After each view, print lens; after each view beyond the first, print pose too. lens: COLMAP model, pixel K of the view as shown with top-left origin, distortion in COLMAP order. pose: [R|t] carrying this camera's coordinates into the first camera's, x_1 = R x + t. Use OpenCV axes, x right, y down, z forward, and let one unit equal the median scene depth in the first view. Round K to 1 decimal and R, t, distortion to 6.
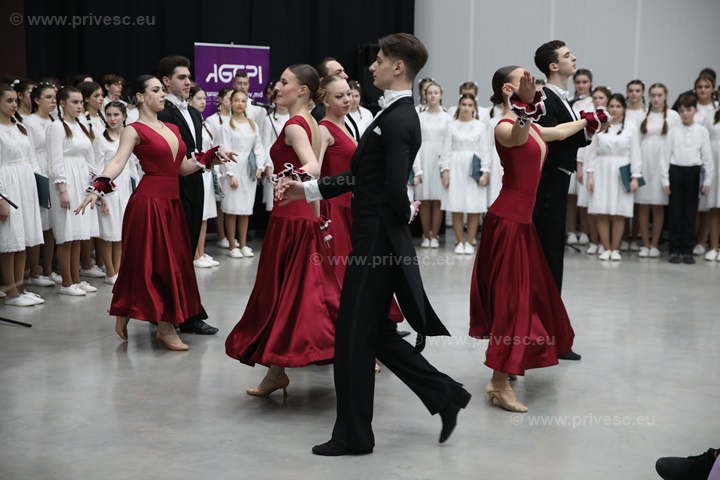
lens RADIAL K [[1346.5, 0, 363.8], [0, 1346.5, 238.4], [0, 0, 1]] dist [0.303607, 0.000000]
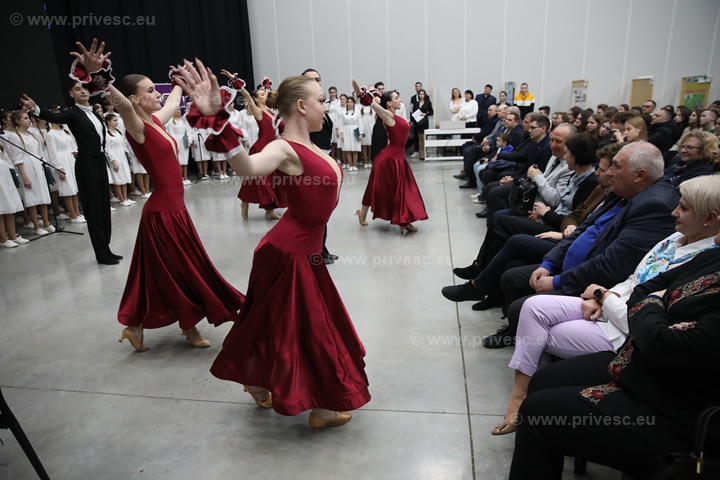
lens RADIAL K [[509.0, 0, 369.2], [0, 509.0, 244.9], [0, 0, 1]] dist [-0.099621, 0.078204]
pose [[0.961271, -0.119262, 0.248466, -0.020771], [0.075408, 0.980936, 0.179102, -0.012944], [-0.265089, -0.153429, 0.951939, 0.157678]]
